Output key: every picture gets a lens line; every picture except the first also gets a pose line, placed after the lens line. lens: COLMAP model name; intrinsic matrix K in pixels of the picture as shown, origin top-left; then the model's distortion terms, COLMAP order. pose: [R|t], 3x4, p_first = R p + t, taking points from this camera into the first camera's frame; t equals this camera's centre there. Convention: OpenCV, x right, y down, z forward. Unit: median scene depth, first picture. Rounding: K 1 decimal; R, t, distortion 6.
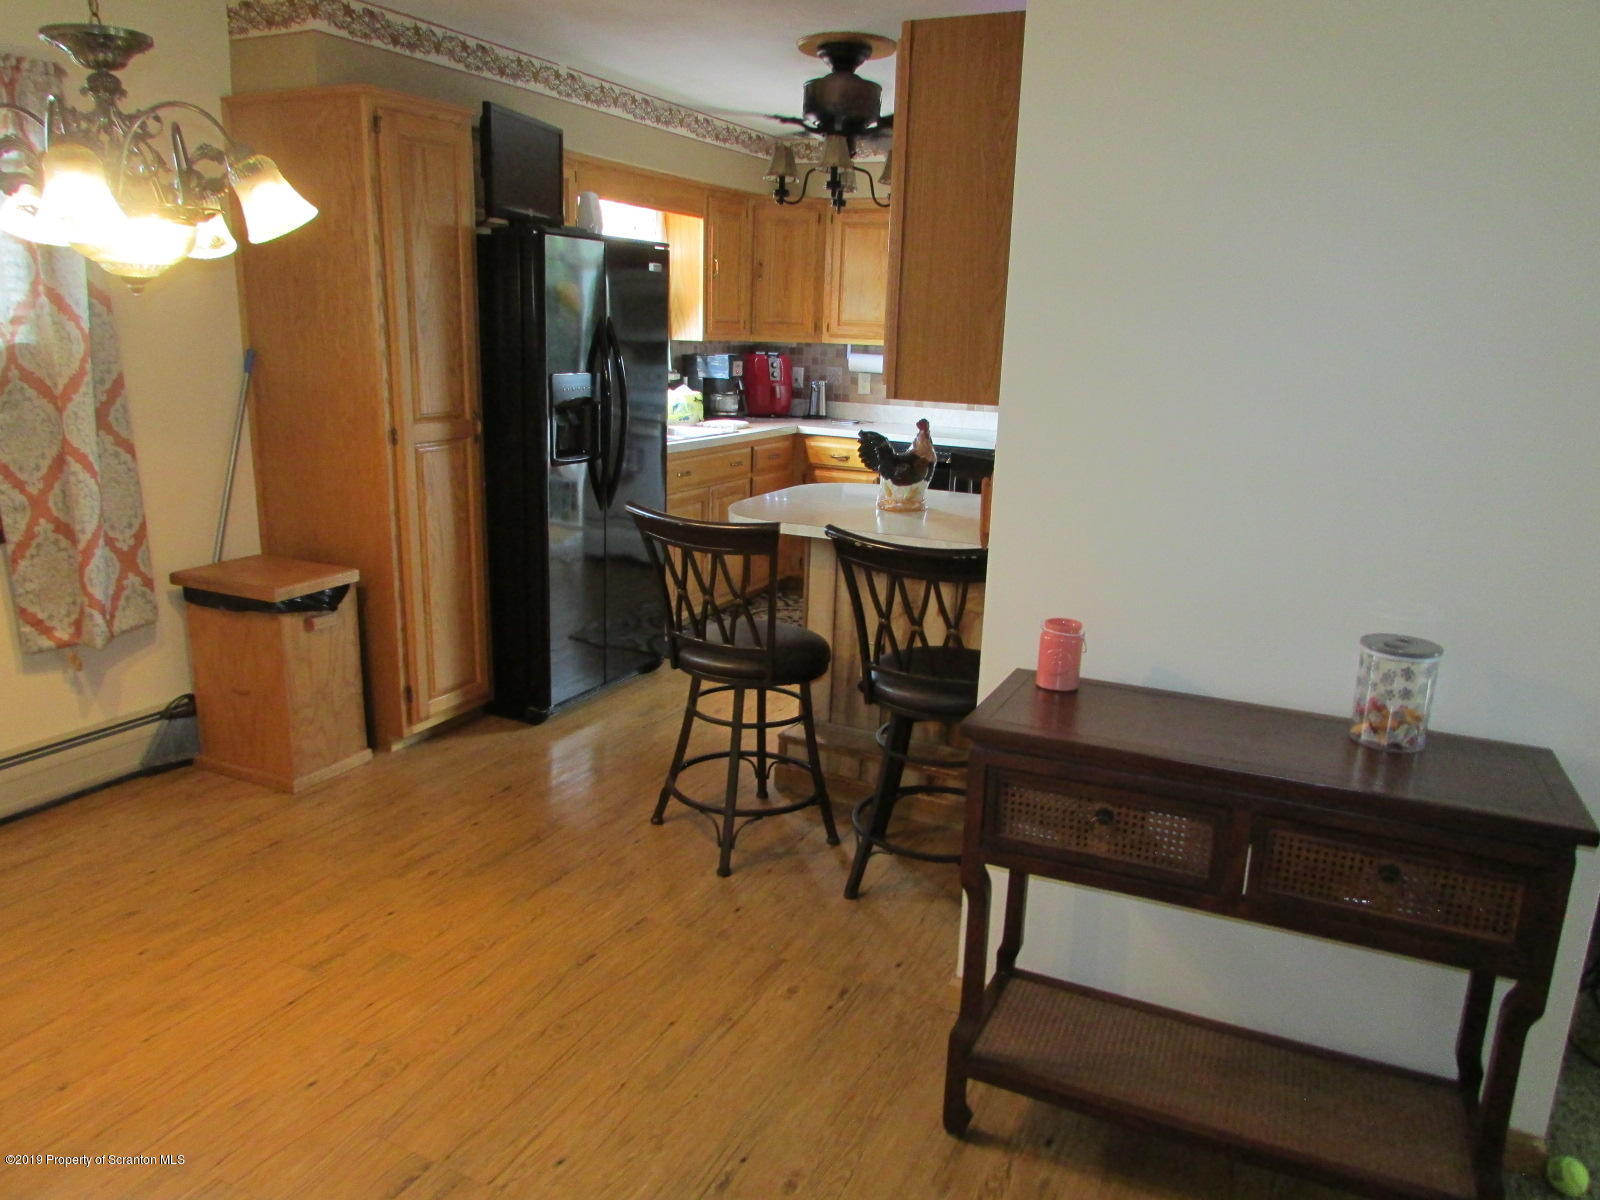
lens RADIAL K [[1144.2, 0, 799.7], [0, 1144.2, 600.0], [0, 0, 1]] dist [-0.031640, 0.014359]
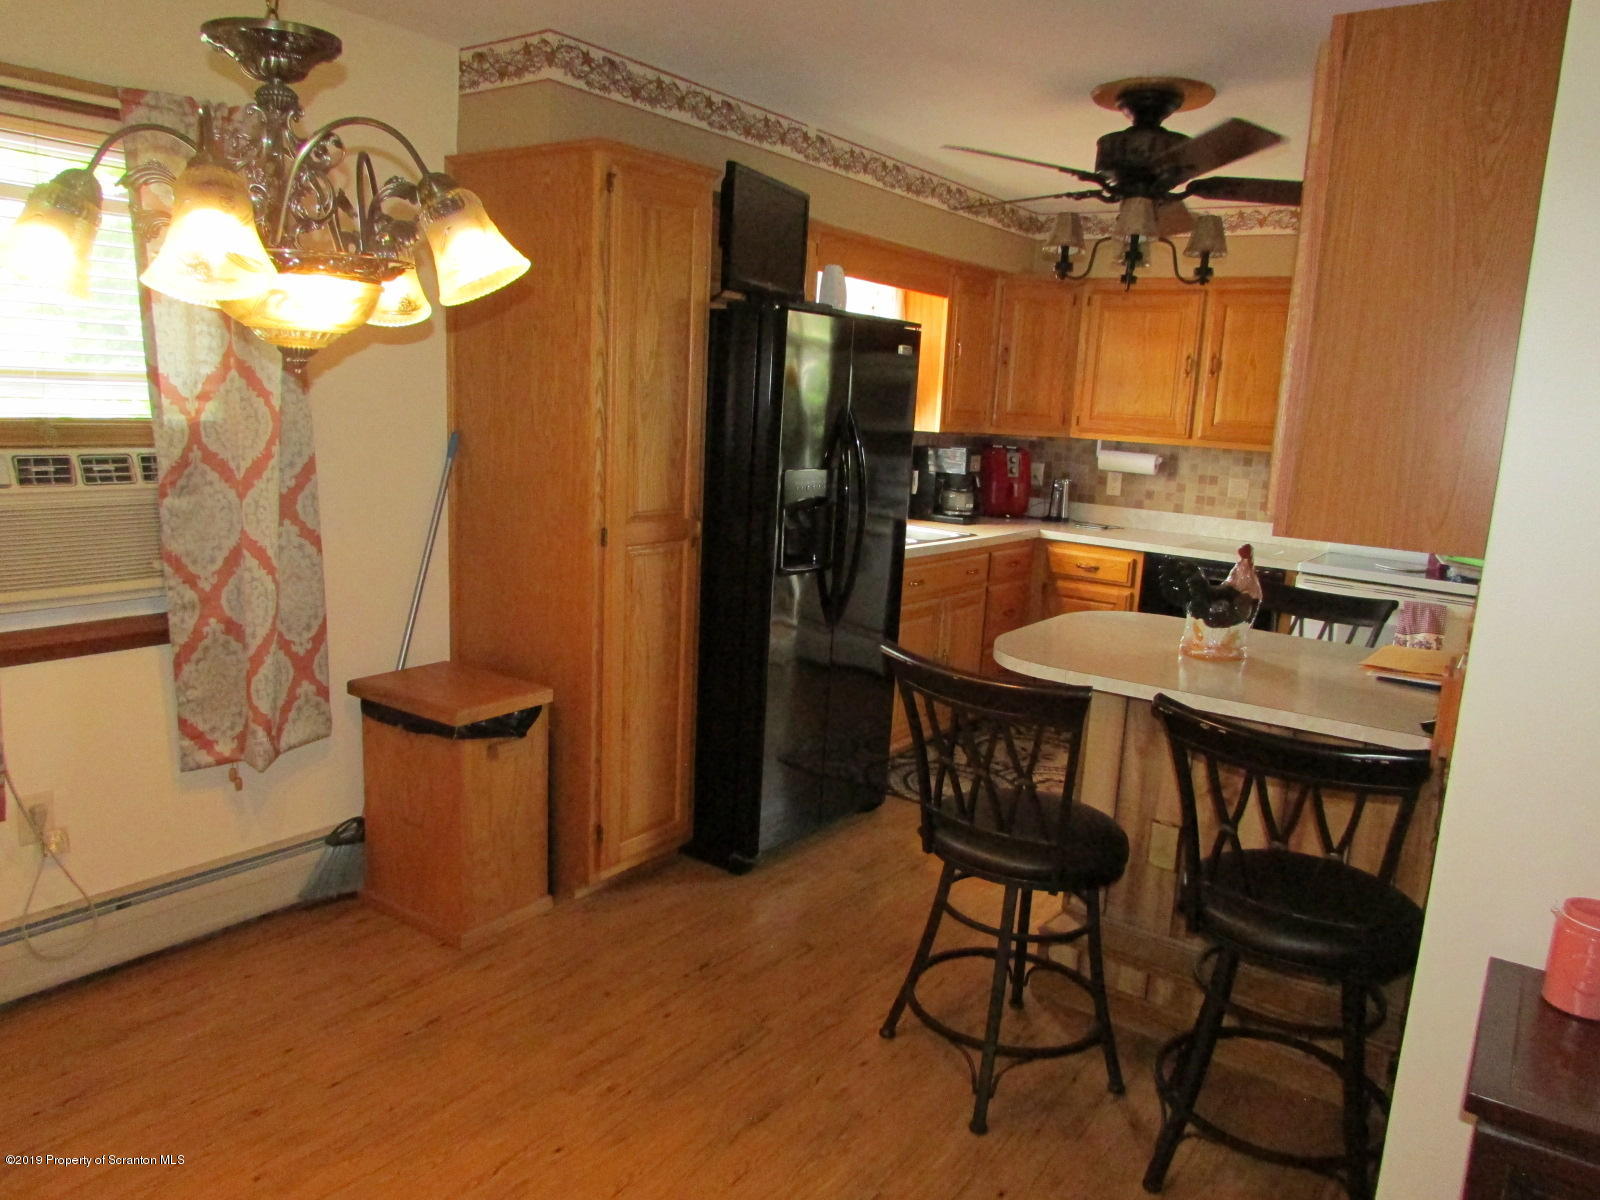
lens RADIAL K [[1144.2, 0, 799.2], [0, 1144.2, 605.5], [0, 0, 1]] dist [-0.031640, 0.014359]
pose [[0.985577, 0.051126, -0.161319, -0.068543], [-0.061598, 0.996260, -0.060593, -0.049289], [0.157618, 0.069656, 0.985041, 0.176232]]
